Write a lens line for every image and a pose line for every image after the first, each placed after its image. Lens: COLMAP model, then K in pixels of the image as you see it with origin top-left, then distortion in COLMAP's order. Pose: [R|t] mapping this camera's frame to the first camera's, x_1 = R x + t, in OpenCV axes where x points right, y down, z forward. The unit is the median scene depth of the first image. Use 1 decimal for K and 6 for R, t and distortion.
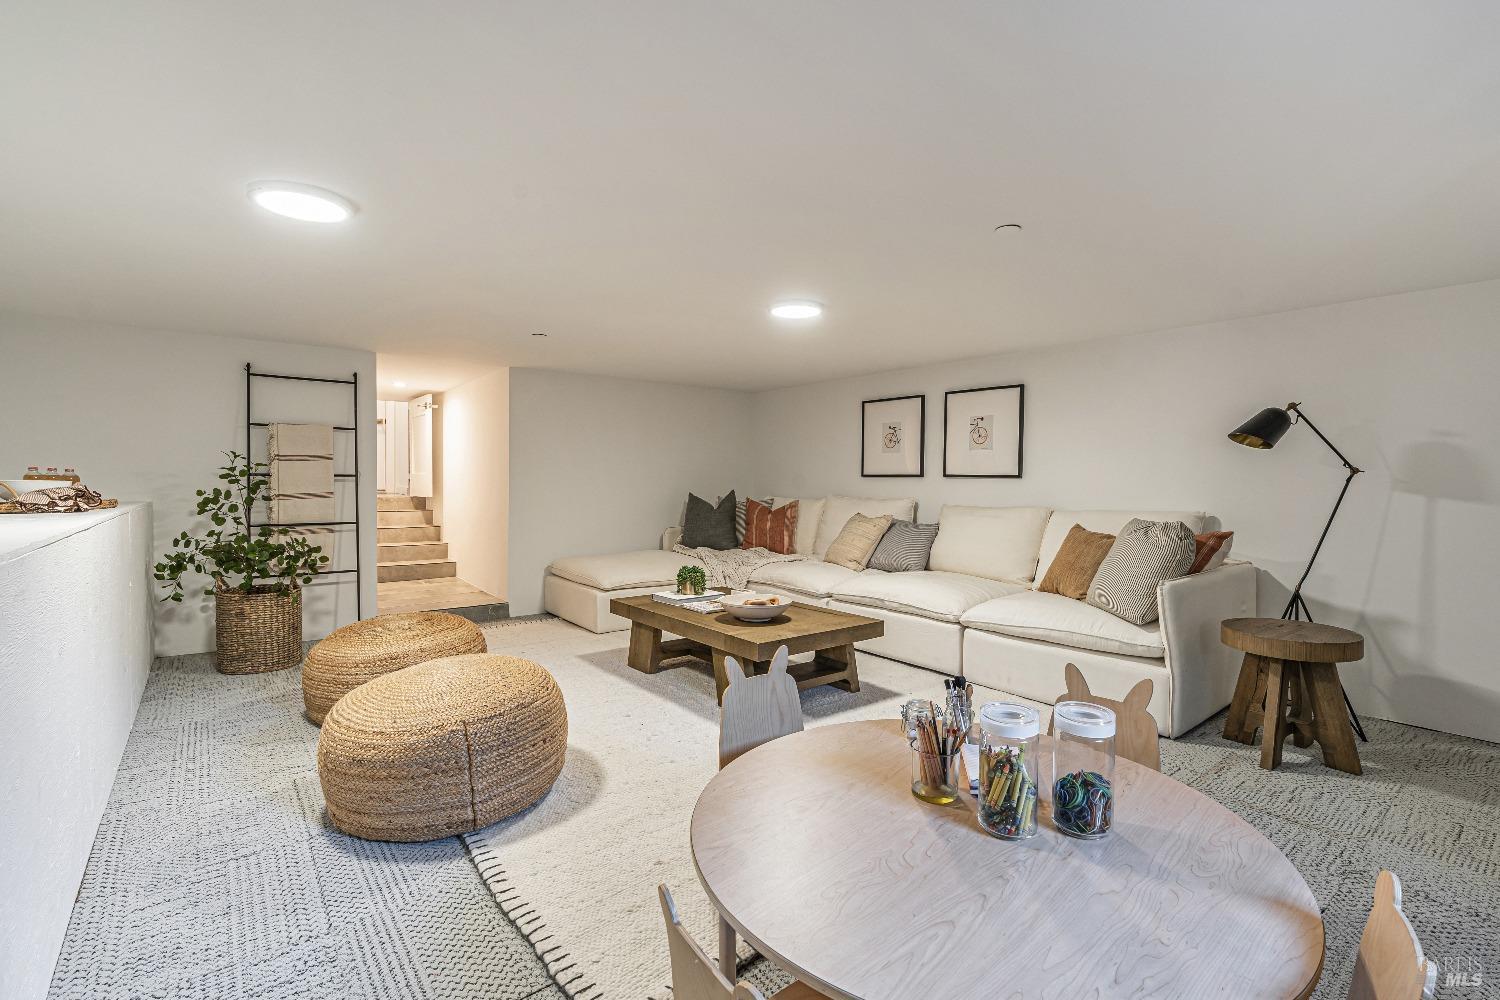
lens RADIAL K [[678.5, 0, 752.8], [0, 678.5, 498.3], [0, 0, 1]] dist [-0.011294, 0.002872]
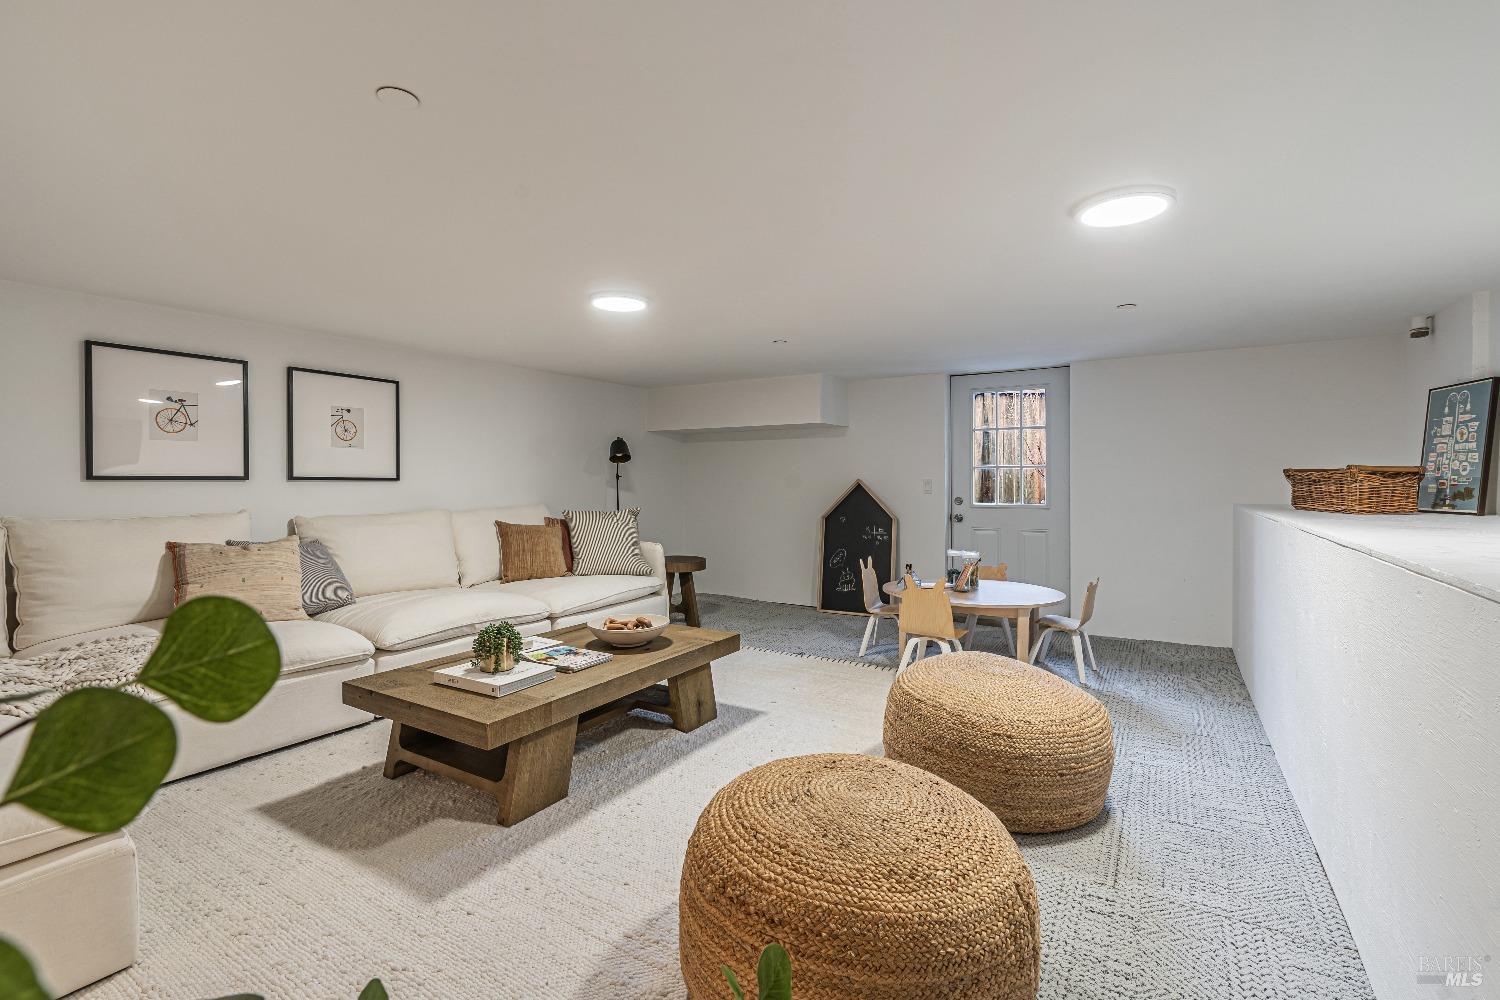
lens RADIAL K [[678.5, 0, 752.6], [0, 678.5, 490.0], [0, 0, 1]] dist [-0.011294, 0.002872]
pose [[-0.337092, -0.016497, 0.941327, -0.622104], [0.023598, 0.999384, 0.025965, -0.028902], [-0.941176, 0.030966, -0.336495, 0.813496]]
